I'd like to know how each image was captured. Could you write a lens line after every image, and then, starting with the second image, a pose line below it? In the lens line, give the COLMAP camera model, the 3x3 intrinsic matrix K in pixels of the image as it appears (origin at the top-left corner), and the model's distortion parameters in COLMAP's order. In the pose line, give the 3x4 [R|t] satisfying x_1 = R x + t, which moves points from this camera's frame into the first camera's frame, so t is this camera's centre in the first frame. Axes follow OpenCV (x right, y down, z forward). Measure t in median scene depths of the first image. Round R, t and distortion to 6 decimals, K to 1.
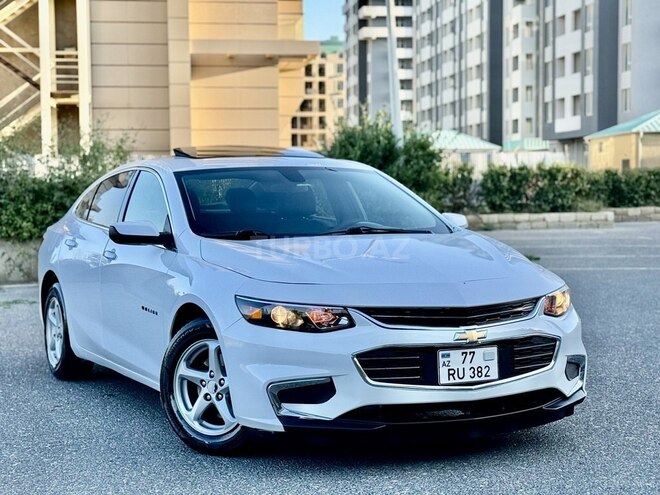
lens RADIAL K [[1556.1, 0, 341.1], [0, 1556.1, 247.5], [0, 0, 1]] dist [0.260691, -0.056598]
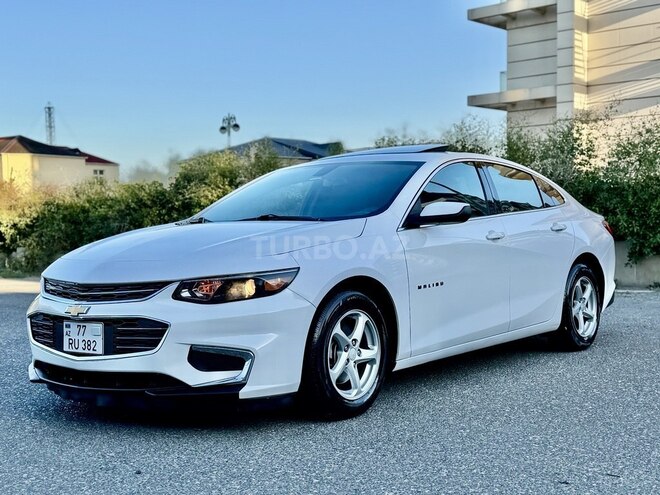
lens RADIAL K [[995.6, 0, 331.0], [0, 995.6, 258.5], [0, 0, 1]] dist [0.228776, -0.016830]
pose [[0.487568, 0.055329, -0.871330, 0.738075], [-0.046685, 0.998214, 0.037263, -0.013241], [0.871836, 0.022510, 0.489280, 0.764835]]
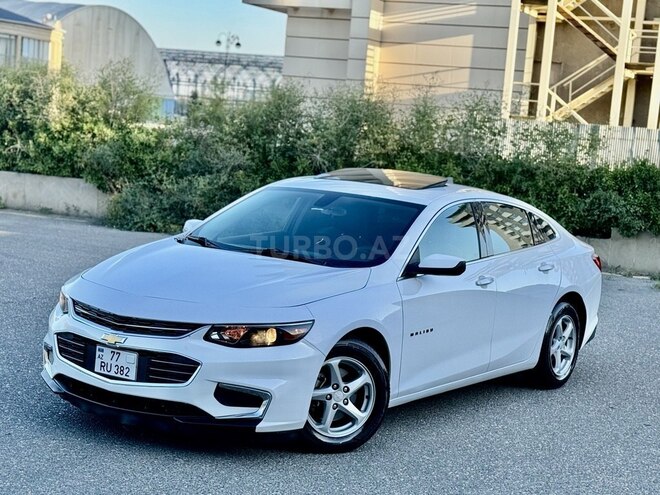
lens RADIAL K [[1557.3, 0, 330.0], [0, 1557.3, 247.5], [0, 0, 1]] dist [0.258931, -0.052011]
pose [[0.543290, 0.168244, -0.822514, 1.110888], [-0.147175, 0.983629, 0.103988, -0.157919], [0.826544, 0.064558, 0.559157, 0.423436]]
